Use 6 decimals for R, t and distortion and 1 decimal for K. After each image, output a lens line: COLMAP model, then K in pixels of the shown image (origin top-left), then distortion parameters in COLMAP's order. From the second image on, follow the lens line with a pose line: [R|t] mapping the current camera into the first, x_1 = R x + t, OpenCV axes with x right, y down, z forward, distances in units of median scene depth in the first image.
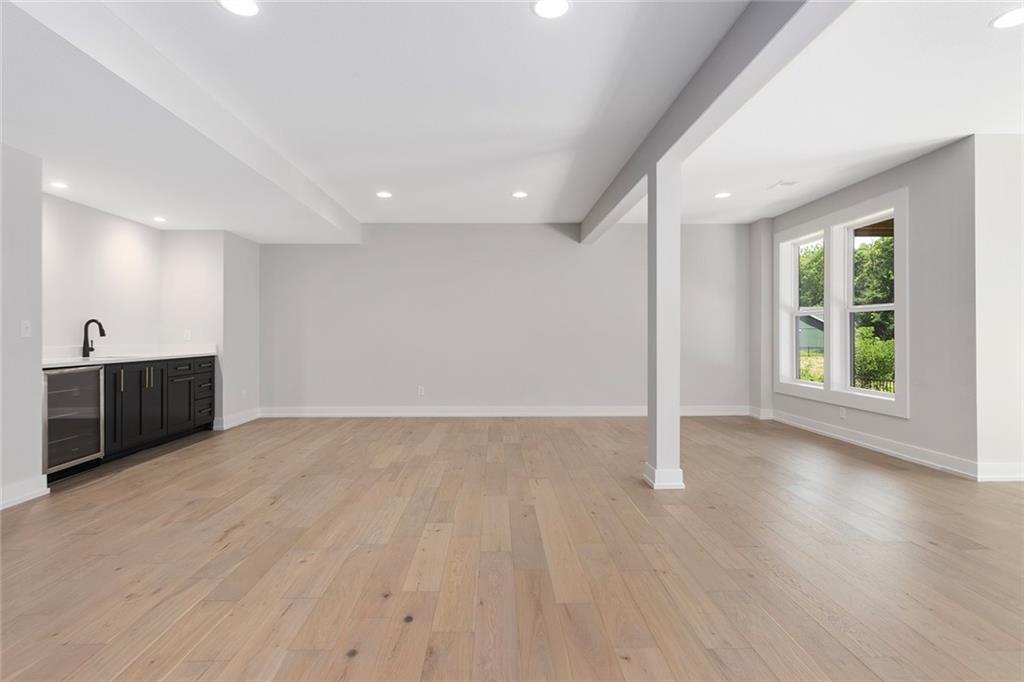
lens RADIAL K [[514.0, 0, 518.7], [0, 514.0, 338.9], [0, 0, 1]] dist [-0.001064, -0.000561]
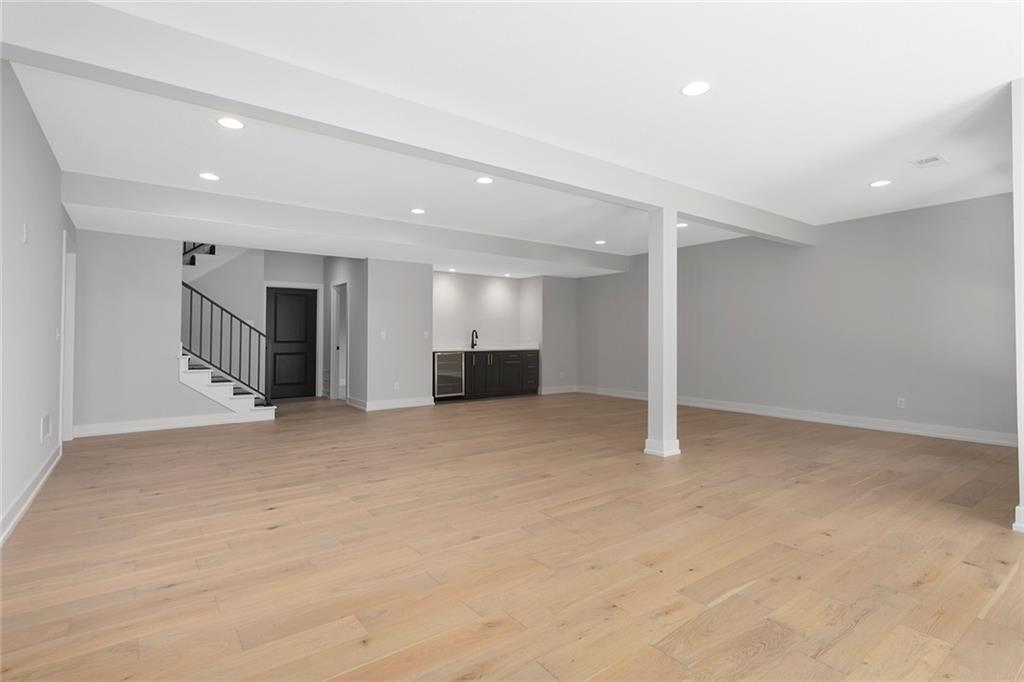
lens RADIAL K [[514.0, 0, 513.4], [0, 514.0, 333.1], [0, 0, 1]] dist [-0.001064, -0.000561]
pose [[0.566043, -0.003753, -0.824367, 0.800190], [-0.008339, 0.999912, -0.010278, -0.005909], [0.824333, 0.012692, 0.565962, -0.028045]]
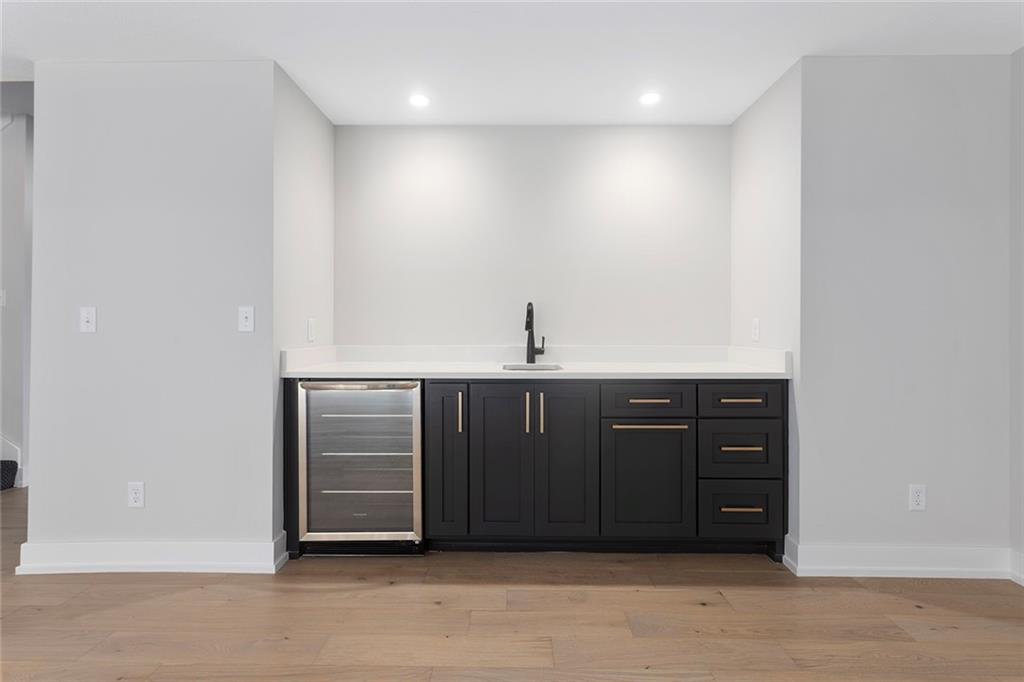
lens RADIAL K [[514.0, 0, 534.9], [0, 514.0, 320.2], [0, 0, 1]] dist [-0.001064, -0.000561]
pose [[-0.071438, -0.010517, -0.997390, -0.184069], [-0.010493, 0.999897, -0.009792, -0.009734], [0.997390, 0.009766, -0.071541, 0.883323]]
